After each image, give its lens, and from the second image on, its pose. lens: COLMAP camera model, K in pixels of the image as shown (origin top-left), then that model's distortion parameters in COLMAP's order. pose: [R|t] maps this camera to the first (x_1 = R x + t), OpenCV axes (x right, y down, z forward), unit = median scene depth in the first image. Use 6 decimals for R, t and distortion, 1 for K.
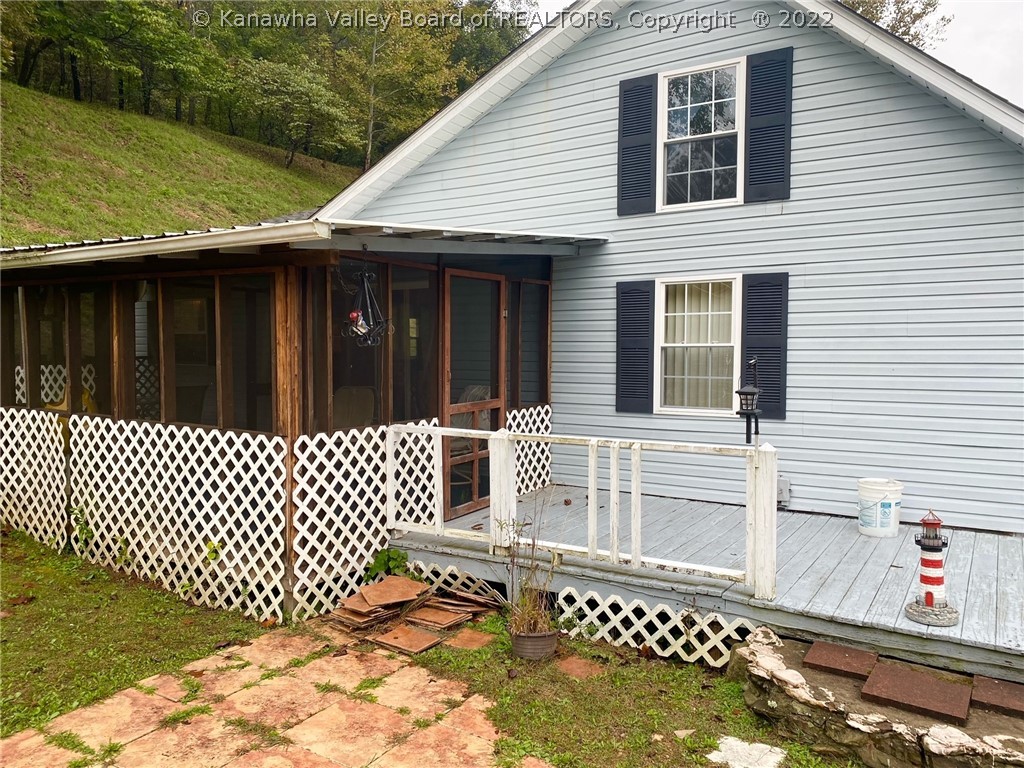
lens RADIAL K [[778.2, 0, 512.0], [0, 778.2, 384.0], [0, 0, 1]] dist [0.065665, -0.098311]
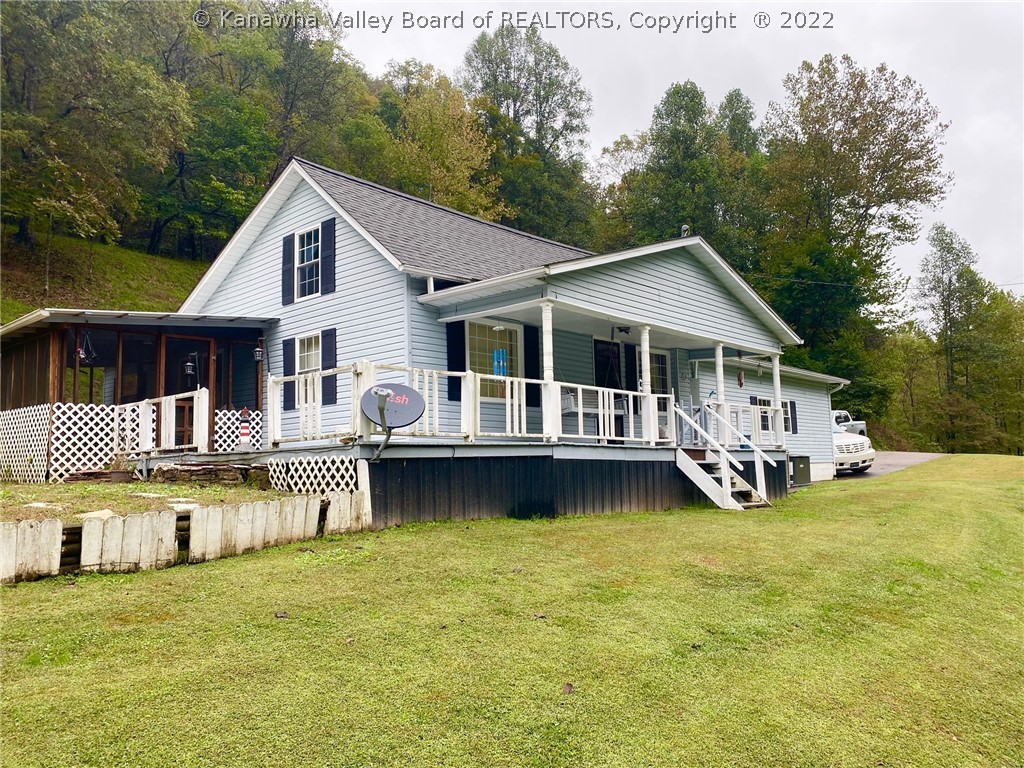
lens RADIAL K [[778.2, 0, 512.0], [0, 778.2, 384.0], [0, 0, 1]] dist [0.065665, -0.098311]
pose [[0.983212, -0.046549, -0.176427, 1.055528], [0.019378, 0.988082, -0.152707, 0.283168], [0.181432, 0.146724, 0.972396, -0.741386]]
